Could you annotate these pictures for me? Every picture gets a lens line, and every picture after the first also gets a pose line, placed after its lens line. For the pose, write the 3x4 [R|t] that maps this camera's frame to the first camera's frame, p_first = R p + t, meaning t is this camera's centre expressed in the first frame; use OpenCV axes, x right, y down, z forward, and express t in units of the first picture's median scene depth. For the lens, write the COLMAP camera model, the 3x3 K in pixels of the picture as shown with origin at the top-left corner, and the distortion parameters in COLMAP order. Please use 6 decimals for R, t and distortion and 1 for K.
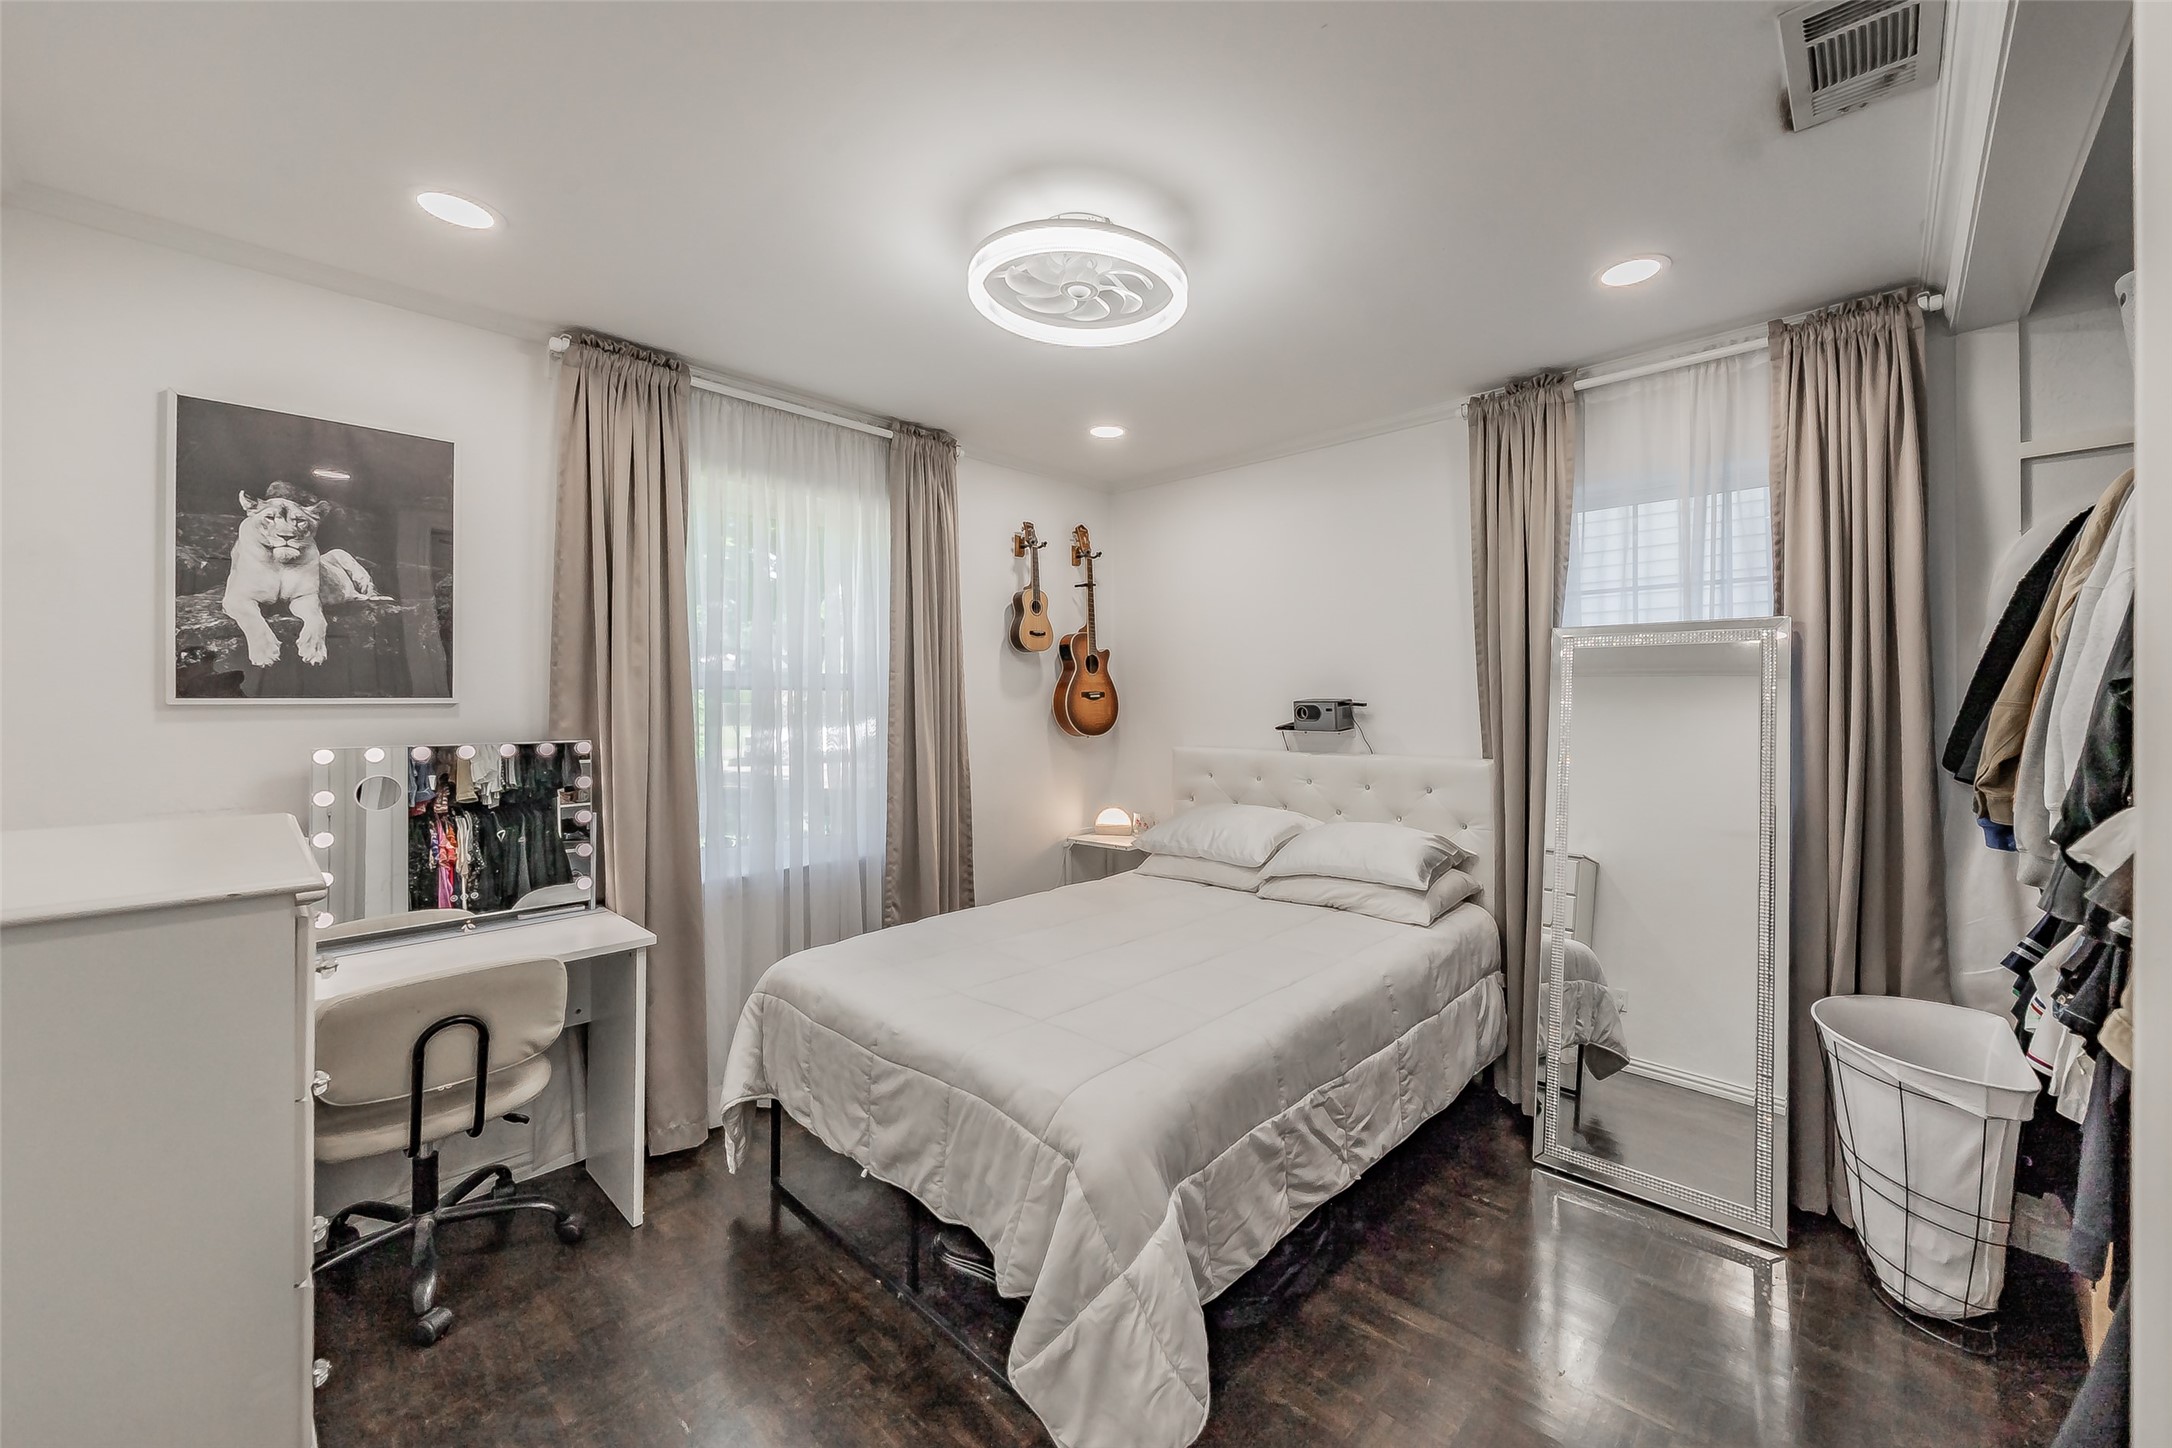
lens RADIAL K [[850.2, 0, 1090.1], [0, 850.2, 695.5], [0, 0, 1]] dist [-0.000842, -0.000018]
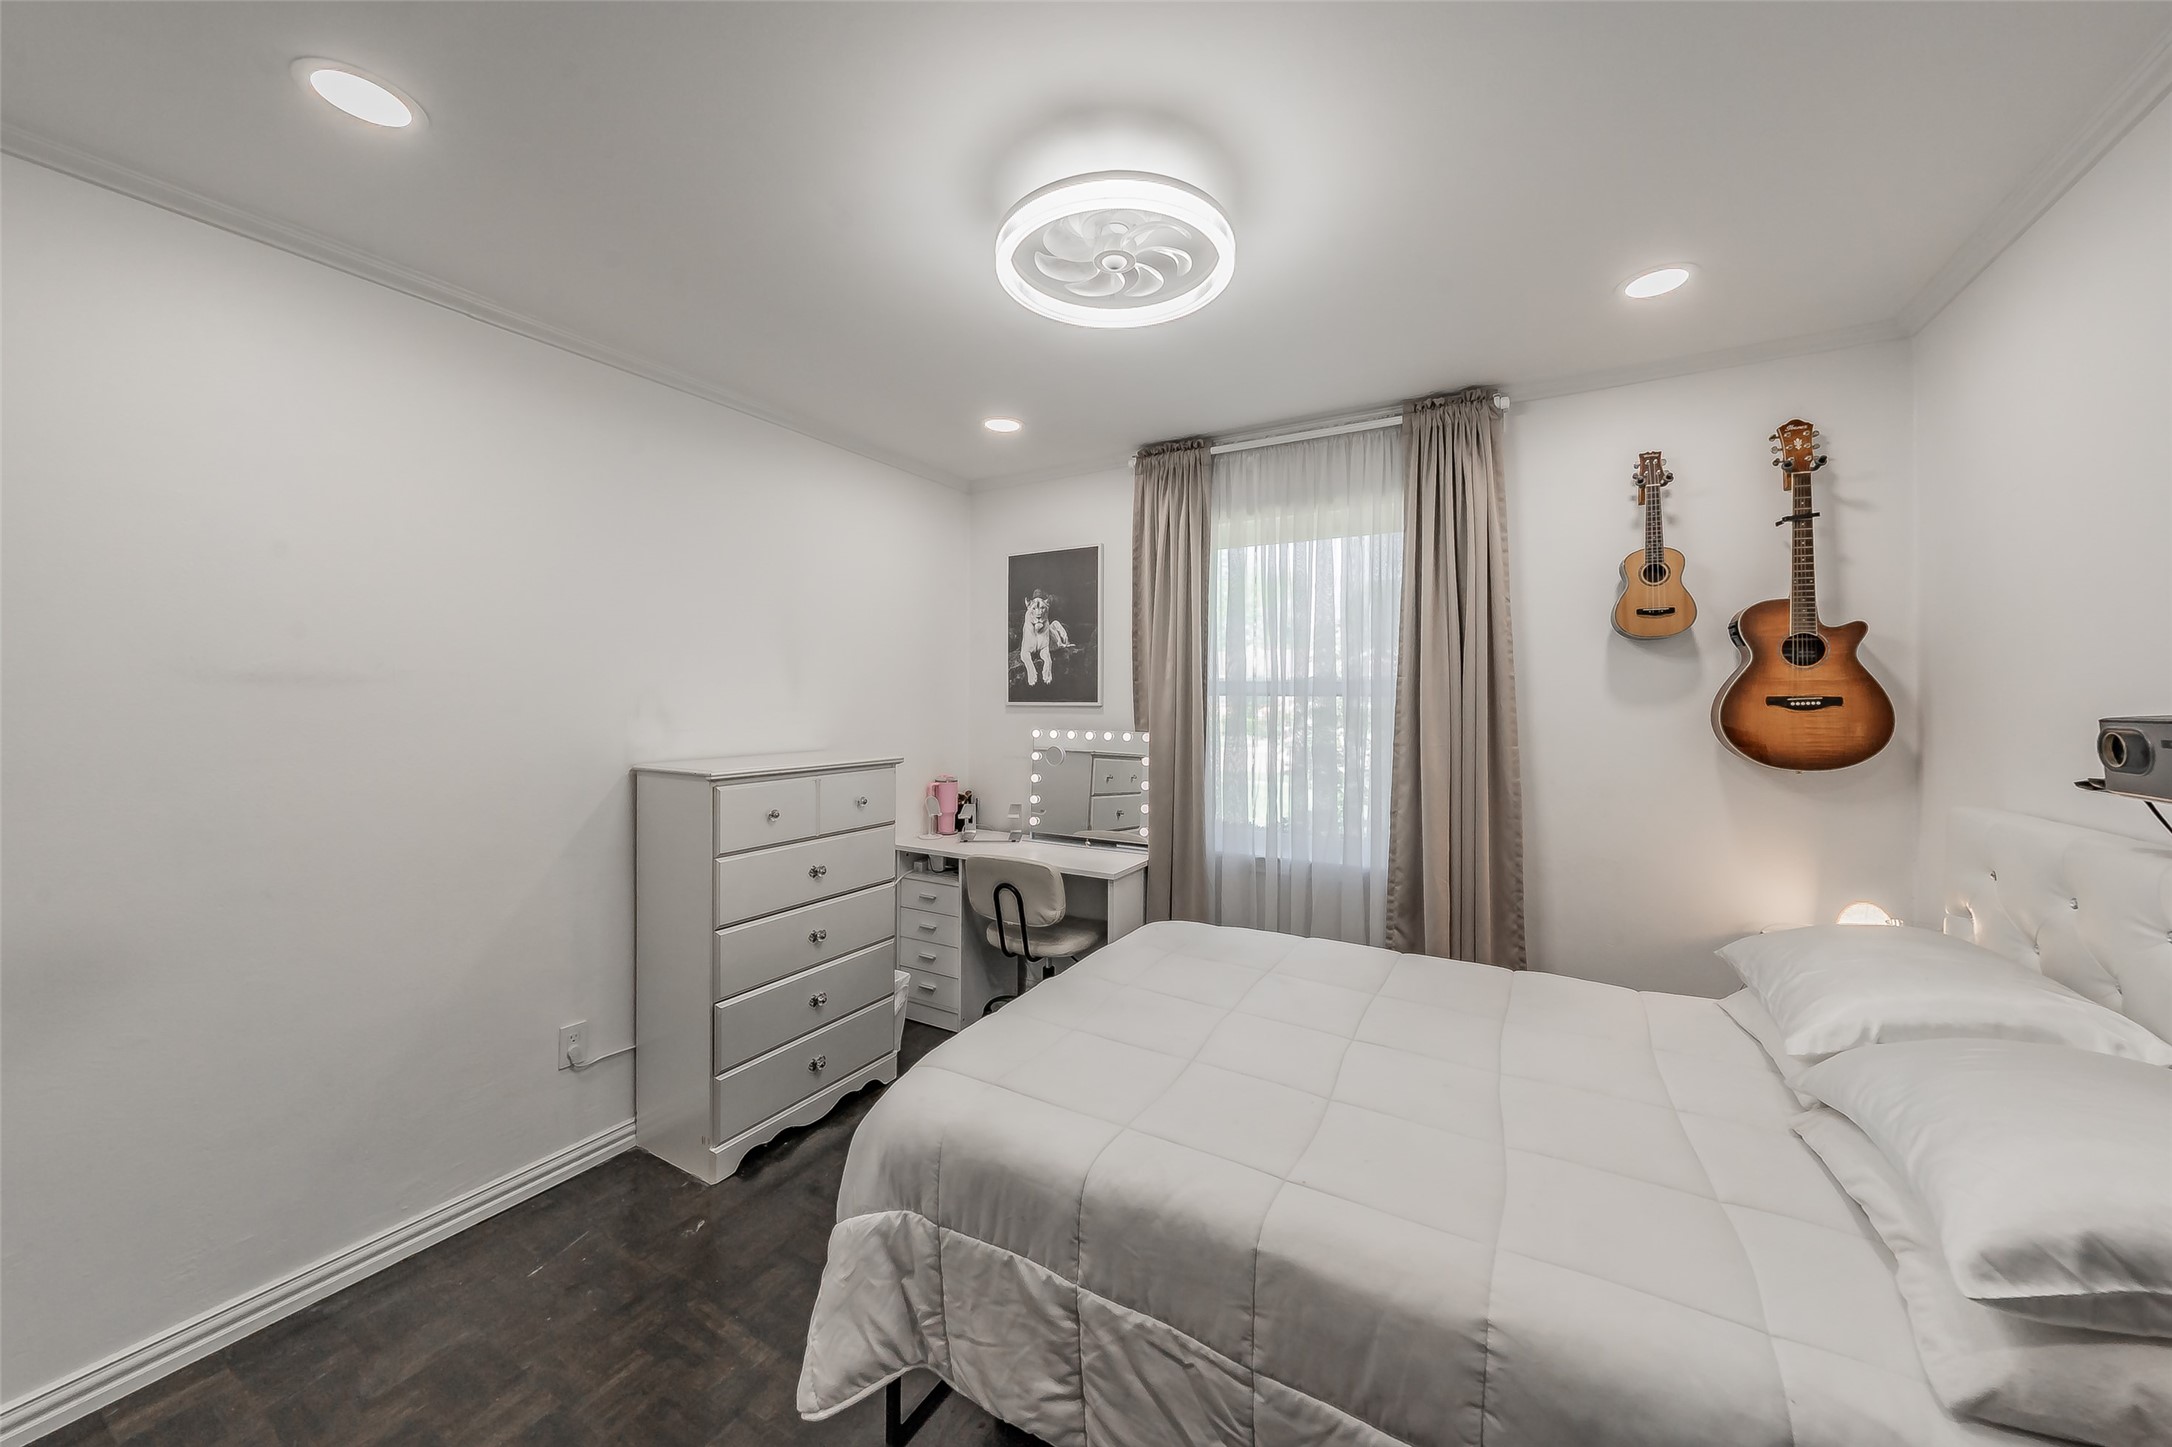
lens RADIAL K [[750.6, 0, 1095.4], [0, 750.6, 696.6], [0, 0, 1]] dist [-0.000065, 0.000015]
pose [[0.234098, 0.000193, -0.972213, 0.674677], [0.001992, 0.999998, 0.000678, -0.009526], [0.972211, -0.002095, 0.234097, 0.680496]]
